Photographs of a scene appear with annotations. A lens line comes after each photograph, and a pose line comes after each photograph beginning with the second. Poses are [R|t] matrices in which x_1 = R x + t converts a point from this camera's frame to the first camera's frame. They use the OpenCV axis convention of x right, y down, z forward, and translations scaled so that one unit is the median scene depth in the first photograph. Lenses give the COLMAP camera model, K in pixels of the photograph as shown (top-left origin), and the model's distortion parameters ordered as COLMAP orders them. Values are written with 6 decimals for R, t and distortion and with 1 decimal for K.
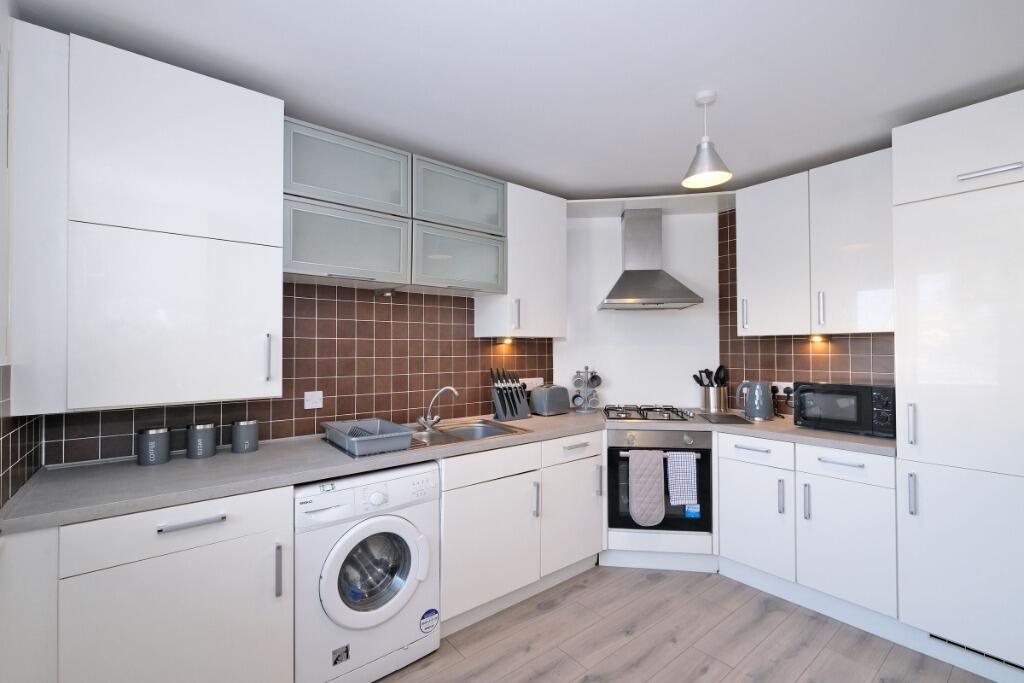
lens RADIAL K [[445.7, 0, 515.7], [0, 445.7, 343.1], [0, 0, 1]] dist [-0.002619, -0.000493]
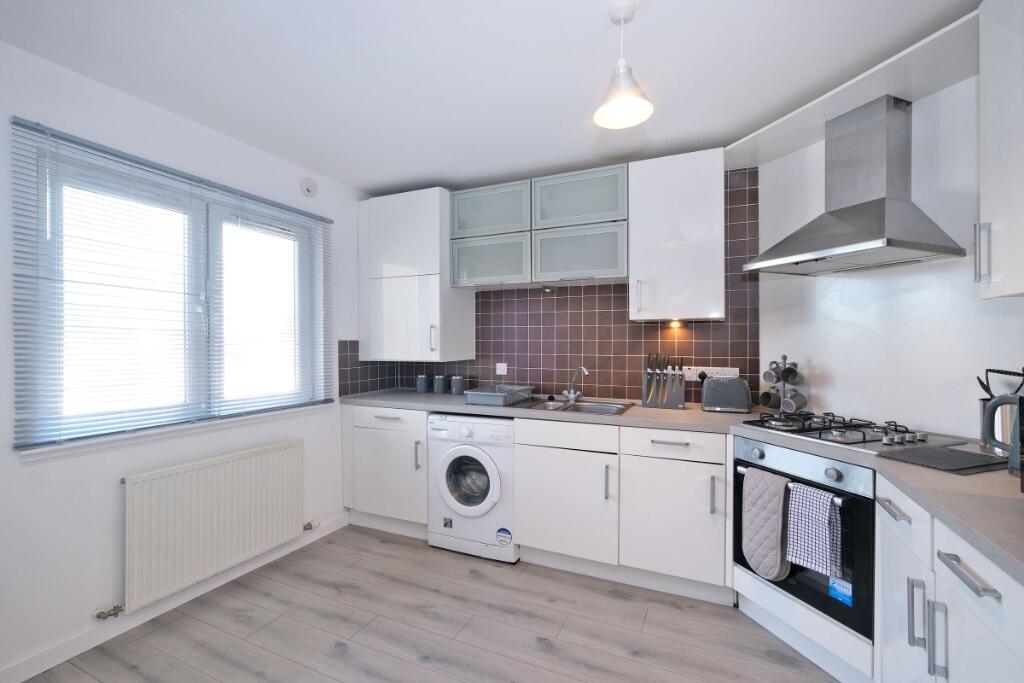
lens RADIAL K [[445.7, 0, 515.7], [0, 445.7, 343.1], [0, 0, 1]] dist [-0.002619, -0.000493]
pose [[0.447638, 0.004537, -0.894203, 0.793560], [0.009526, 0.999906, 0.009842, 0.026032], [0.894164, -0.012924, 0.447553, 0.348693]]
